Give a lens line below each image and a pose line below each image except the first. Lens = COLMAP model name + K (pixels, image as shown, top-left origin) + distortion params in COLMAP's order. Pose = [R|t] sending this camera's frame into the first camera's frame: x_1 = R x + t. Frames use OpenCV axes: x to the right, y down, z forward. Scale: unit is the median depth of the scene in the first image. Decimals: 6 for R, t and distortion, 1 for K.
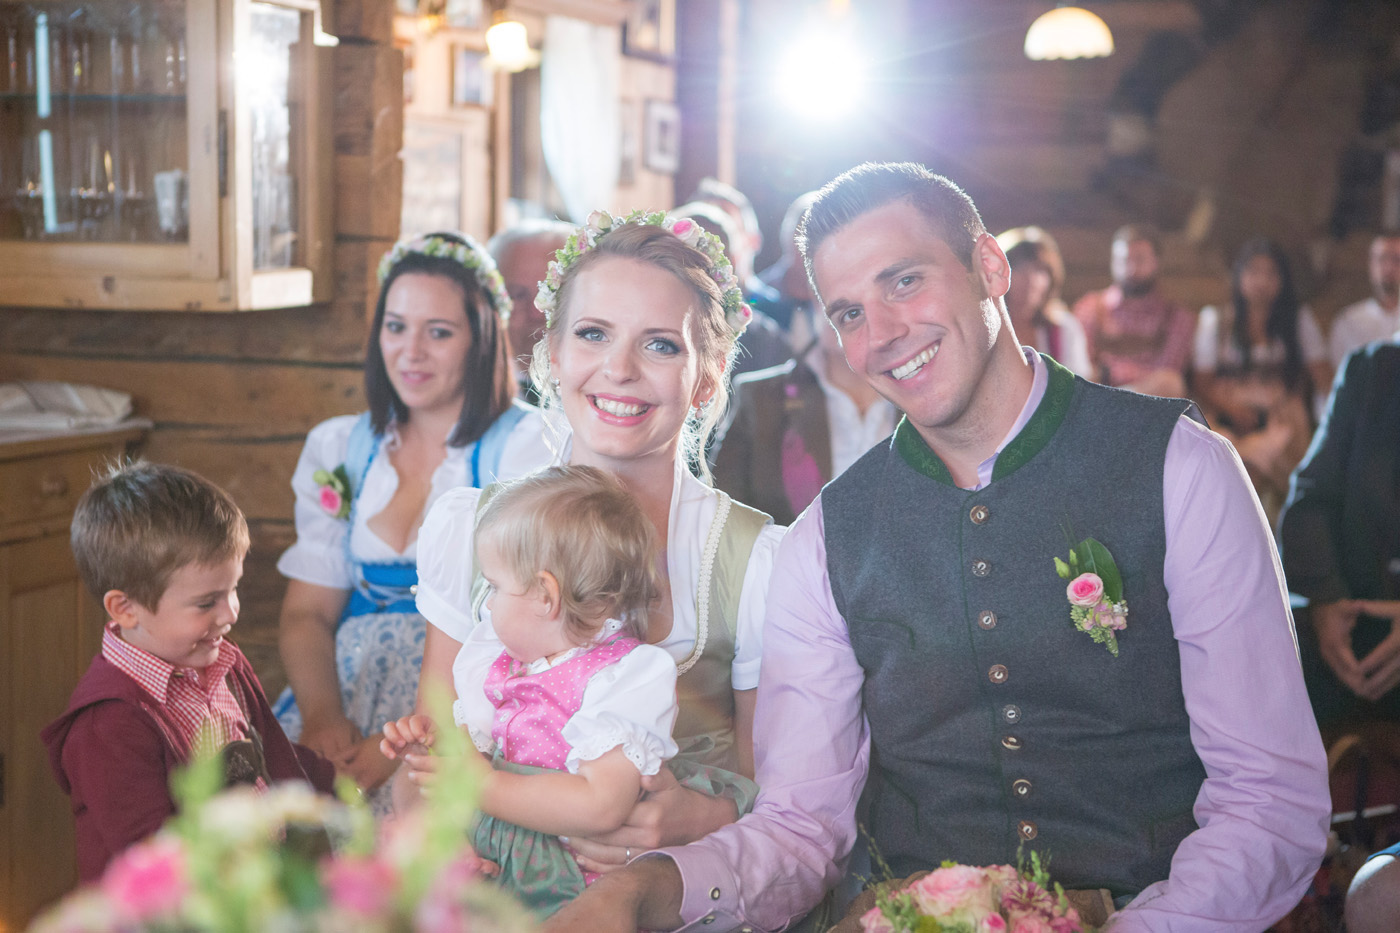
lens RADIAL K [[2268.2, 0, 700.0], [0, 2268.2, 466.5], [0, 0, 1]] dist [0.035220, 0.078514]
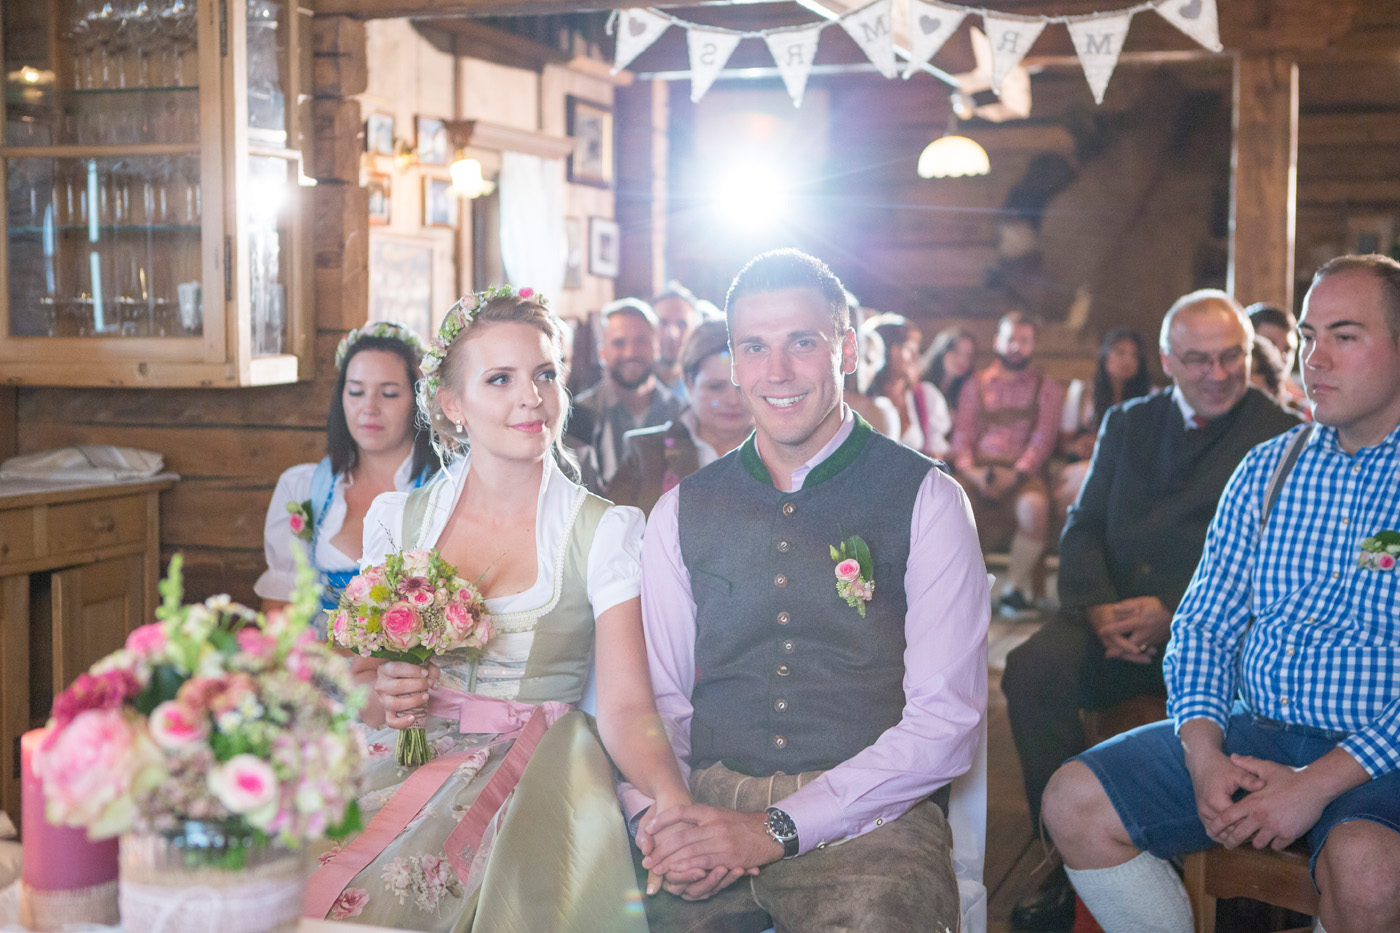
lens RADIAL K [[2078.2, 0, 700.3], [0, 2078.2, 497.4], [0, 0, 1]] dist [-0.002566, 0.032806]
pose [[0.999818, -0.019089, 0.000241, 0.058625], [0.019089, 0.999549, -0.023169, 0.027037], [0.000201, 0.023169, 0.999732, -0.194865]]
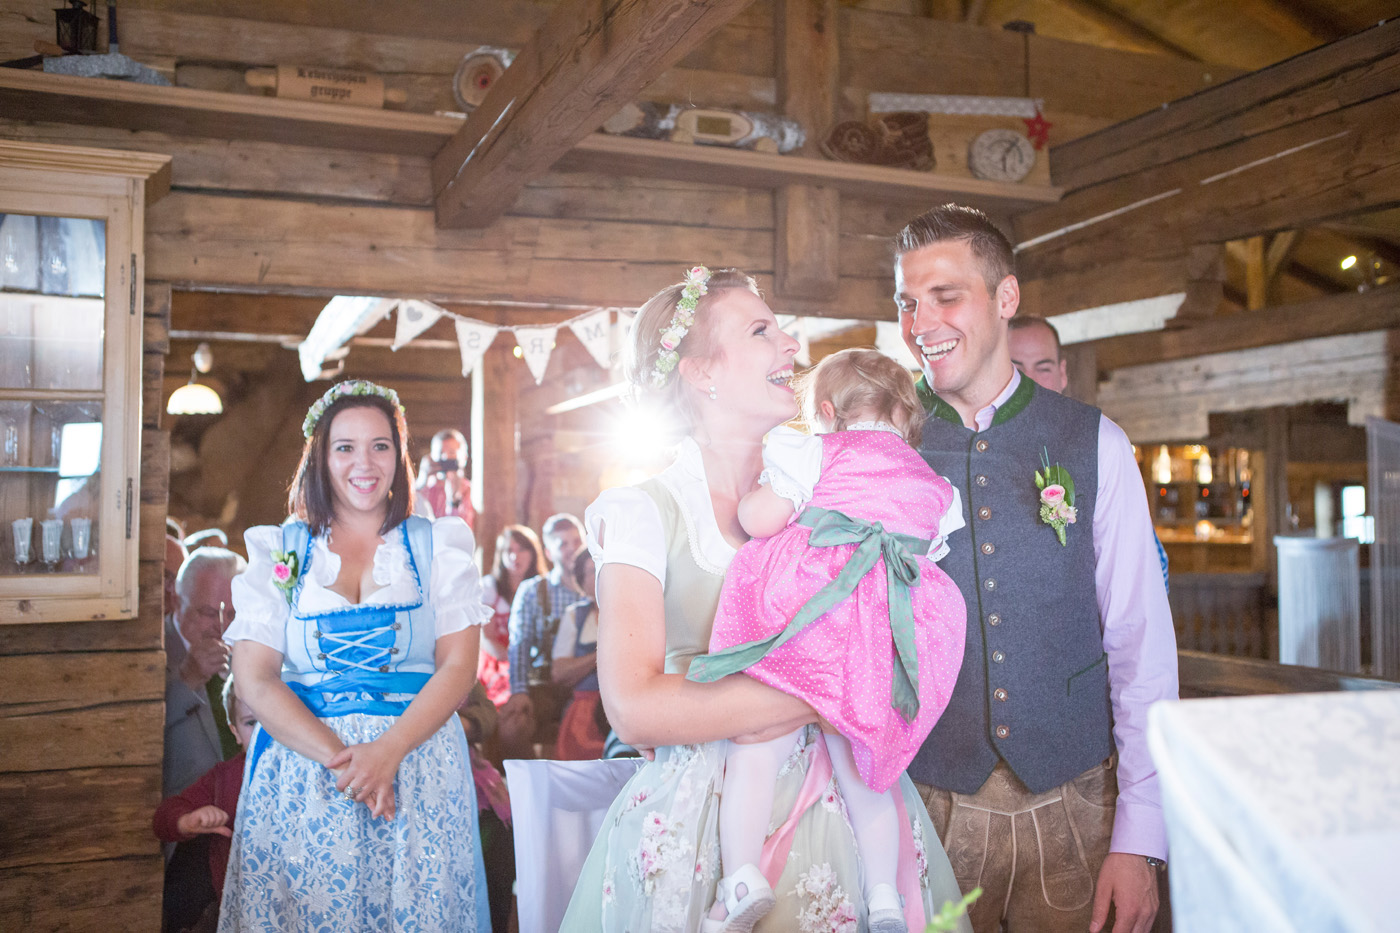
lens RADIAL K [[1385.6, 0, 700.0], [0, 1385.6, 466.5], [0, 0, 1]] dist [-0.010500, 0.025732]
pose [[0.762717, -0.007018, 0.646694, -0.451758], [0.089092, 0.991548, -0.094316, -0.045390], [-0.640566, 0.129551, 0.756896, 0.099429]]
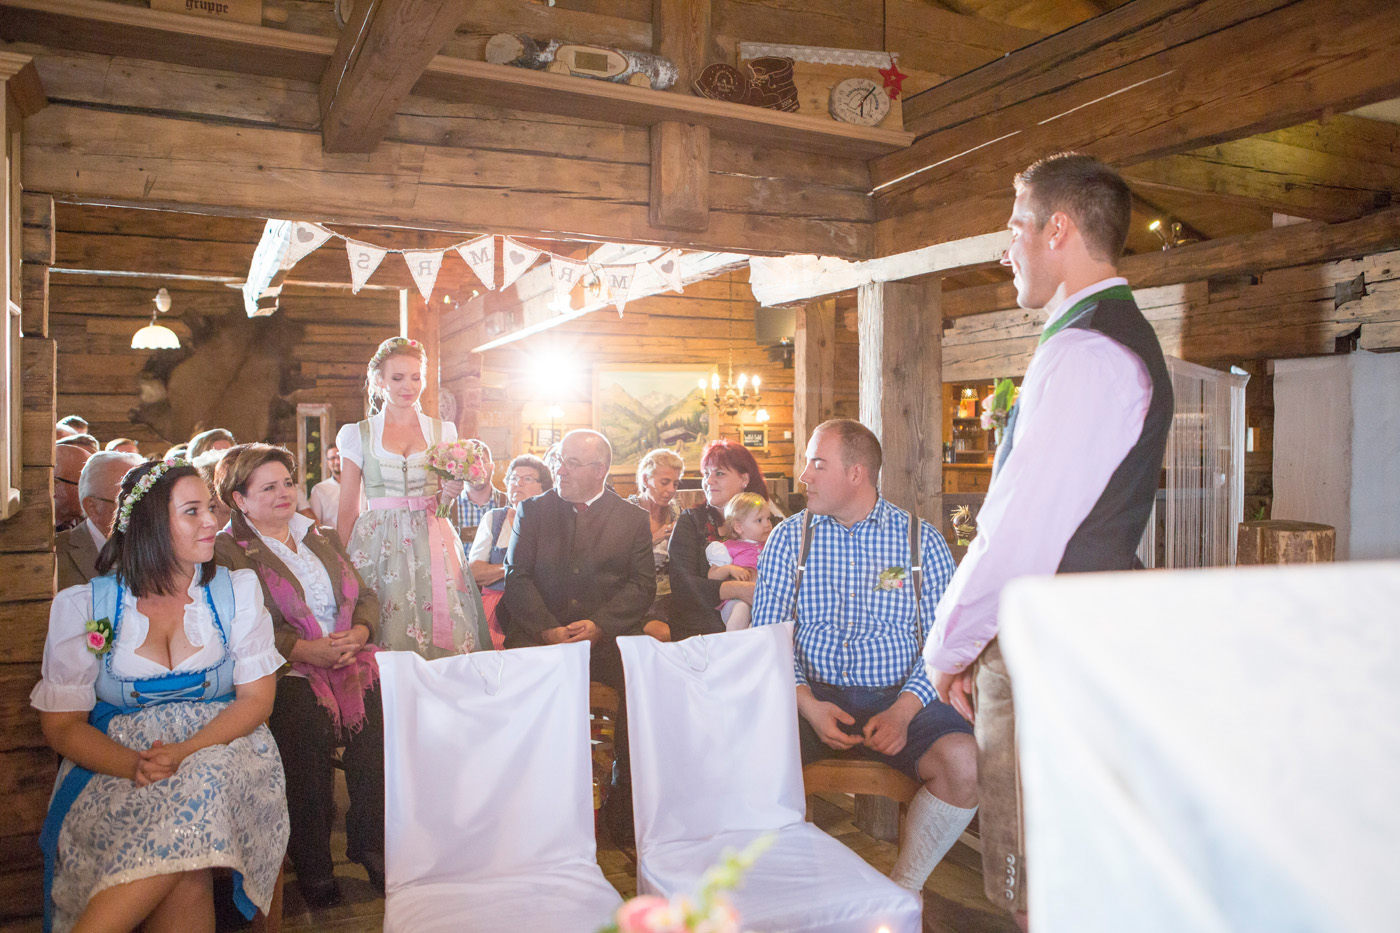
lens RADIAL K [[1139.5, 0, 700.0], [0, 1139.5, 466.5], [0, 0, 1]] dist [-0.014502, -0.003984]
pose [[0.715326, -0.037279, 0.697795, -0.357280], [0.089488, 0.995241, -0.038566, -0.032122], [-0.693037, 0.090032, 0.715258, 0.163685]]
